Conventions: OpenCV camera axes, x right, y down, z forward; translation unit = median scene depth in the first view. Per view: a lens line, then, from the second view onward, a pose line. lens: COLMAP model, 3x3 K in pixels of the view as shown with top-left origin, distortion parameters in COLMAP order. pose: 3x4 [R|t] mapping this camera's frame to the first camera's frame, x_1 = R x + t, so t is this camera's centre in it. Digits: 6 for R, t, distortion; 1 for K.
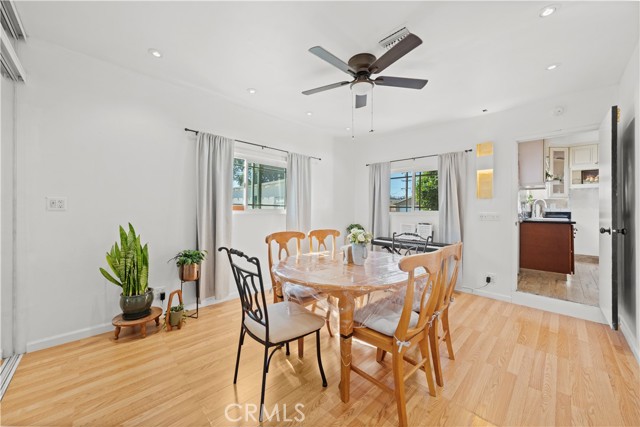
lens RADIAL K [[230.6, 0, 313.0], [0, 230.6, 210.0], [0, 0, 1]] dist [-0.001645, -0.000089]
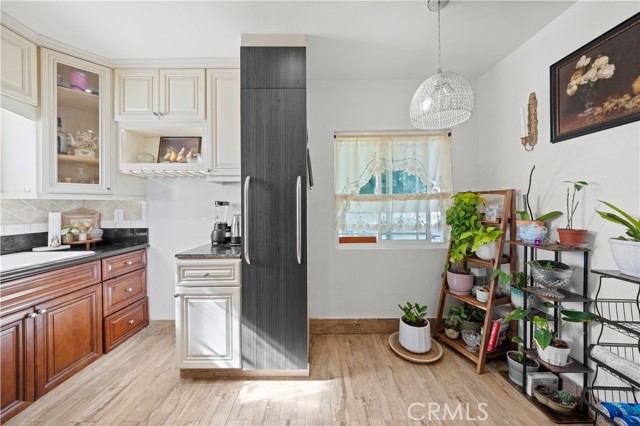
lens RADIAL K [[230.6, 0, 313.0], [0, 230.6, 209.5], [0, 0, 1]] dist [-0.001645, -0.000089]
pose [[0.689514, -0.020887, 0.723971, 1.055647], [0.009516, 0.999759, 0.019780, -0.033643], [-0.724210, -0.006749, 0.689546, 0.476162]]
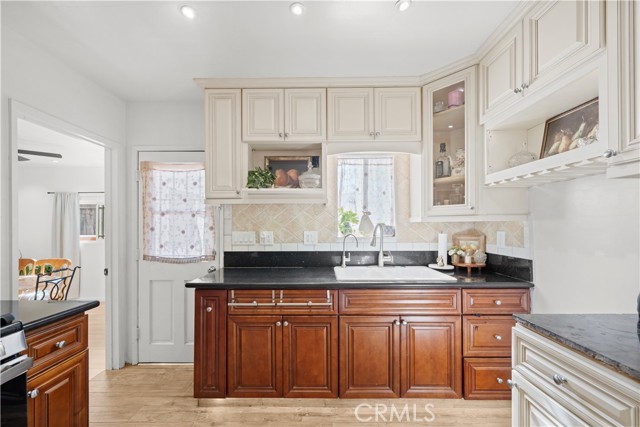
lens RADIAL K [[251.5, 0, 323.3], [0, 251.5, 224.5], [0, 0, 1]] dist [-0.003112, -0.000167]
pose [[0.729395, -0.016413, -0.683896, 1.189422], [0.016561, 0.999843, -0.006332, -0.041906], [0.683893, -0.006707, 0.729552, 0.583921]]
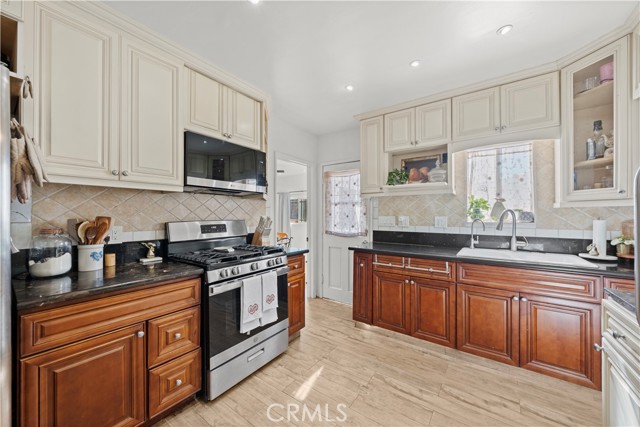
lens RADIAL K [[240.1, 0, 316.8], [0, 240.1, 213.2], [0, 0, 1]] dist [-0.000226, -0.000075]
pose [[0.176263, -0.015542, -0.984220, 1.340373], [0.007459, 0.999868, -0.014454, -0.034109], [0.984315, -0.004793, 0.176356, 0.539371]]
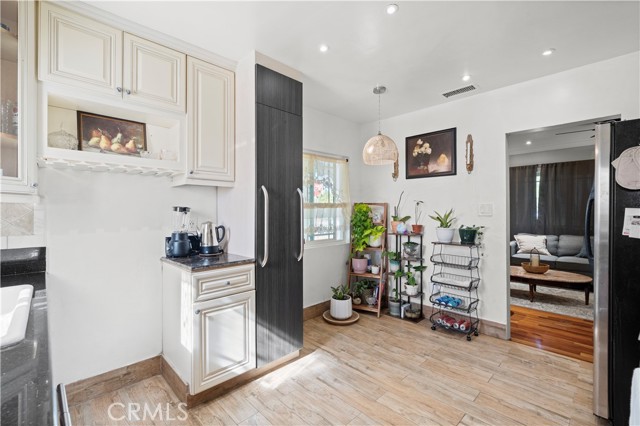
lens RADIAL K [[286.2, 0, 320.0], [0, 286.2, 213.0], [0, 0, 1]] dist [0.000859, 0.000060]
pose [[-0.020789, -0.015779, 0.999659, 0.786794], [-0.002371, 0.999873, 0.015733, -0.040301], [-0.999781, -0.002043, -0.020824, 0.691770]]
